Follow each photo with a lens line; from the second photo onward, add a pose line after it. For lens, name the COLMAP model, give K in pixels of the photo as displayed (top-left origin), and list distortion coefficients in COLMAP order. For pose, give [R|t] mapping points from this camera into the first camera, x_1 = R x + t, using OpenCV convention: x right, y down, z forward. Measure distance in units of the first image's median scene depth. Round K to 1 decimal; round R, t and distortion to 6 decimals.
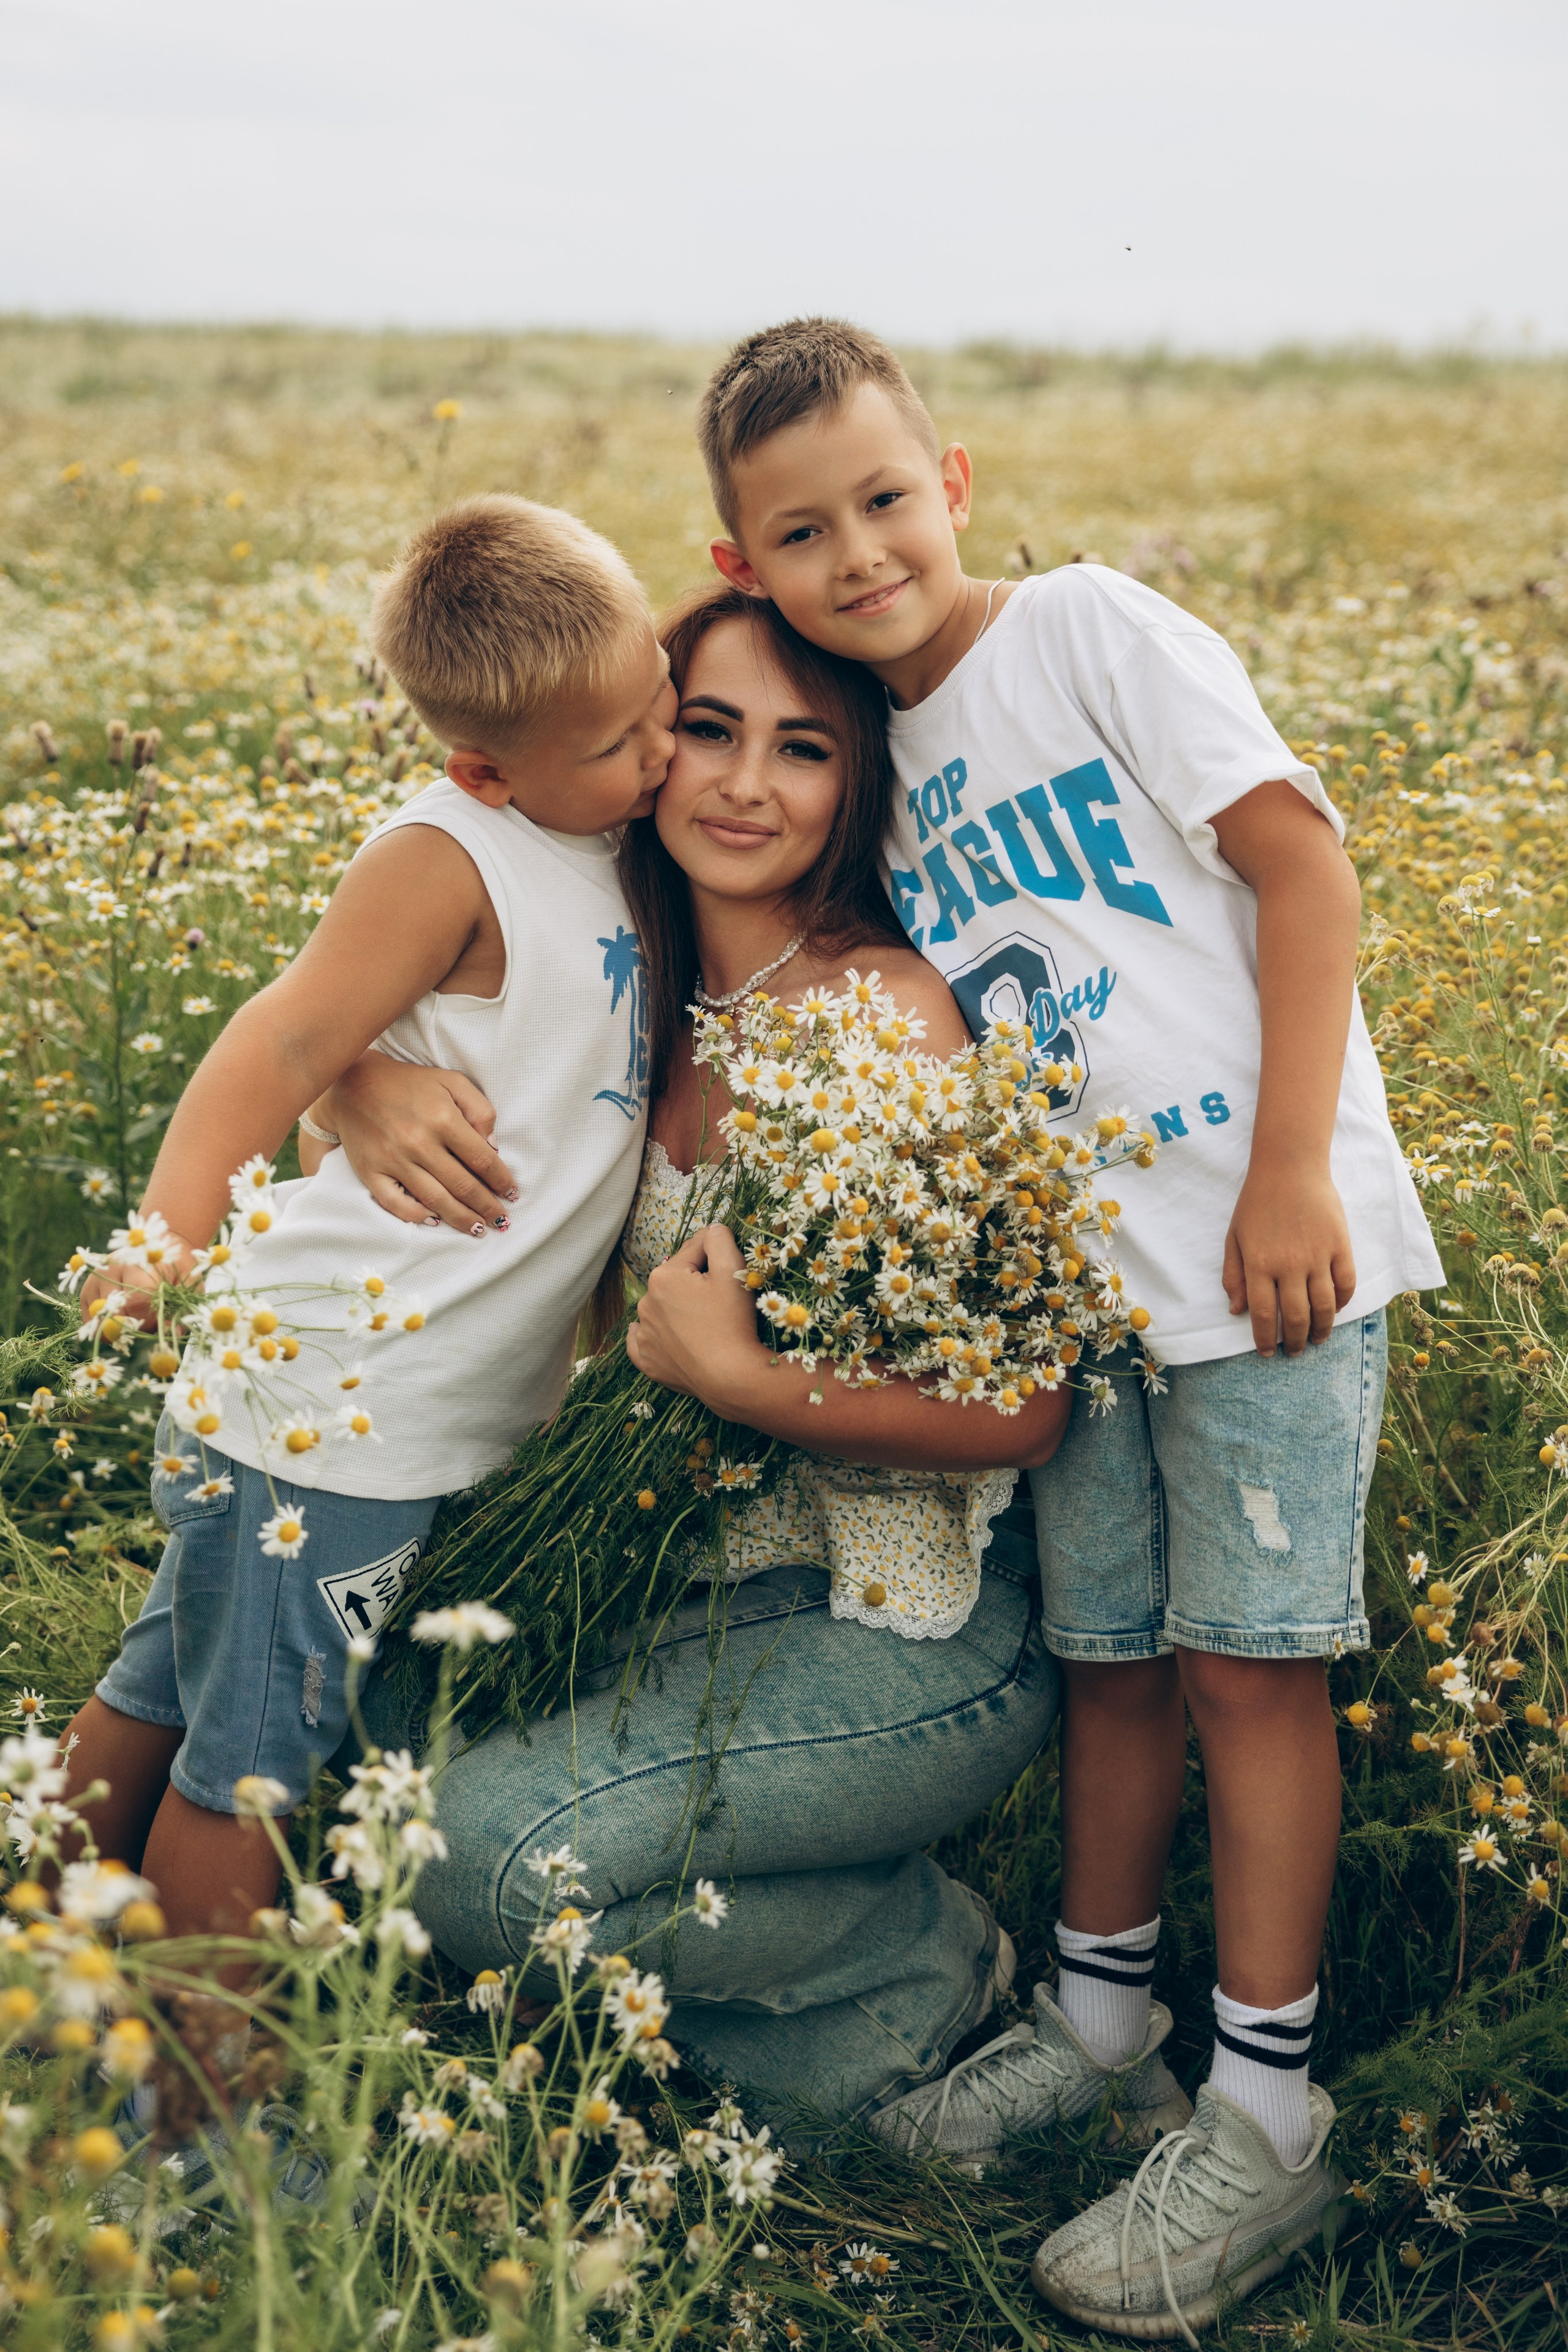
lens RADIAL K [[3398.8, 0, 778.4], [0, 3398.8, 1184.7], [0, 0, 1]] dist [-0.412838, 2.648882]
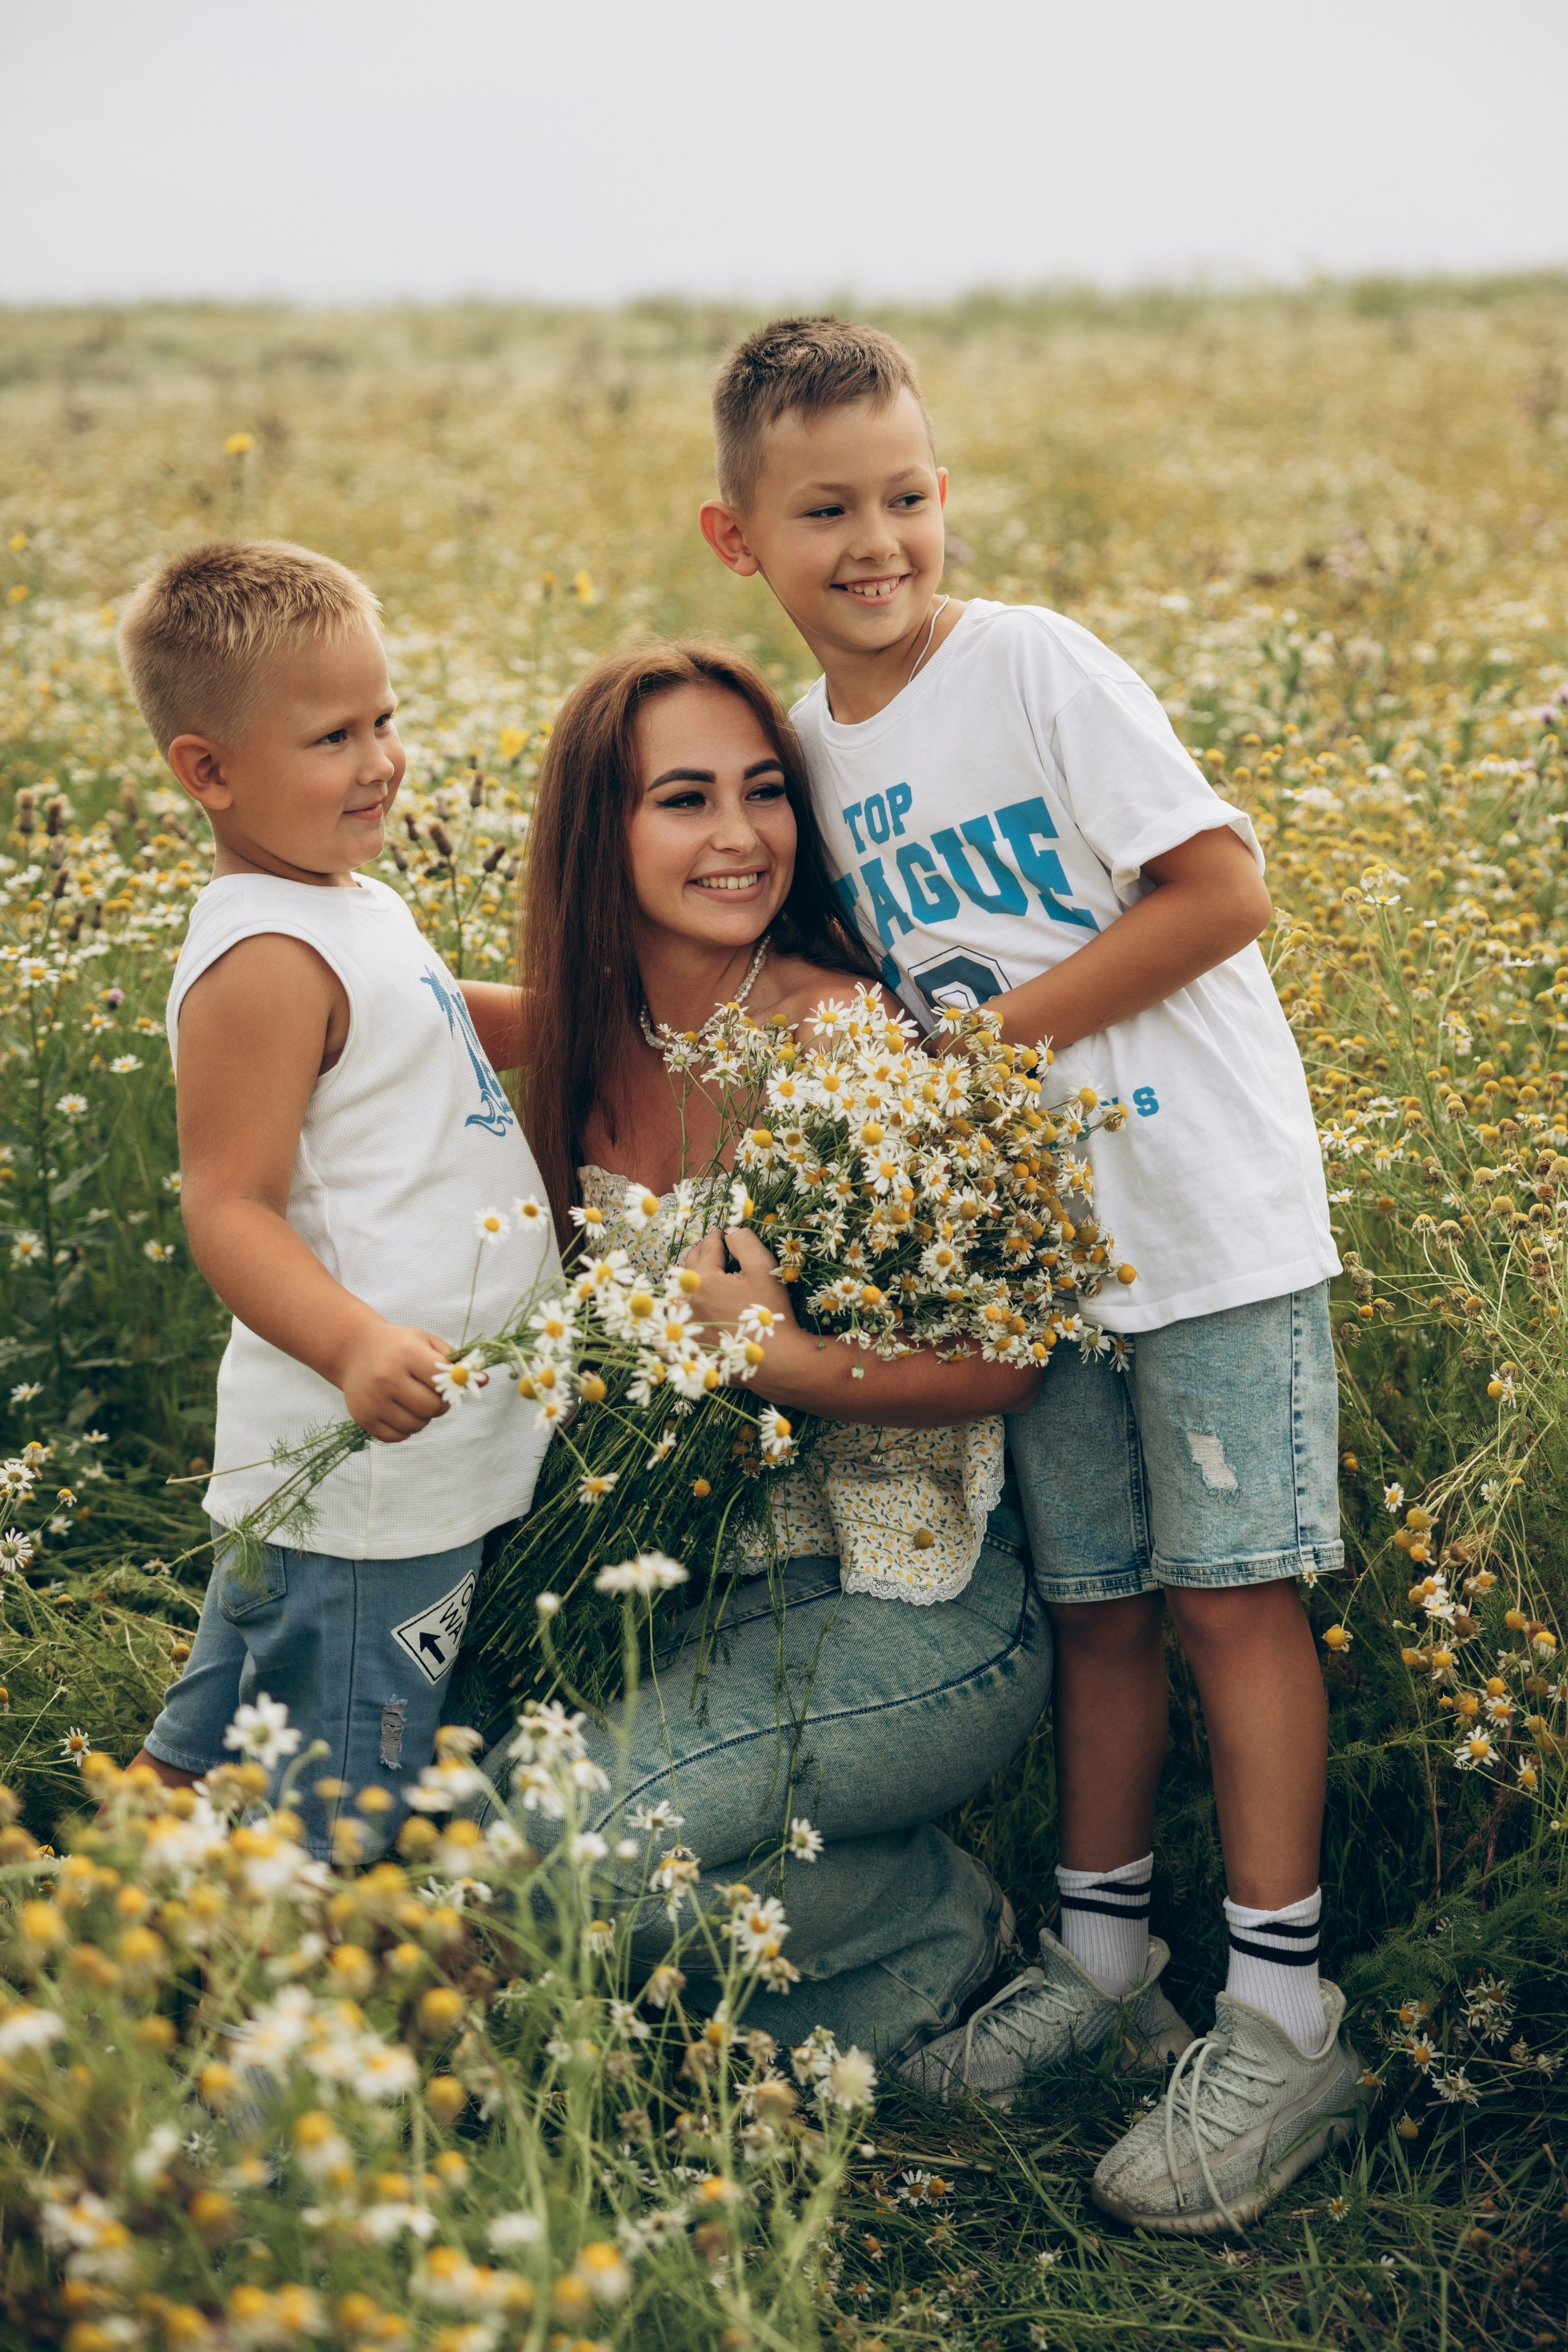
lens RADIAL K [[3916.2, 0, 787.8], [0, 3916.2, 1223.6], [0, 0, 1]] dist [-0.920832, 9.250361]
pose [[0.992766, -0.066065, 0.100252, -0.118098], [0.066403, 0.997793, -0.000039, 0.010439], [-0.100028, 0.006696, 0.994962, -0.218689]]
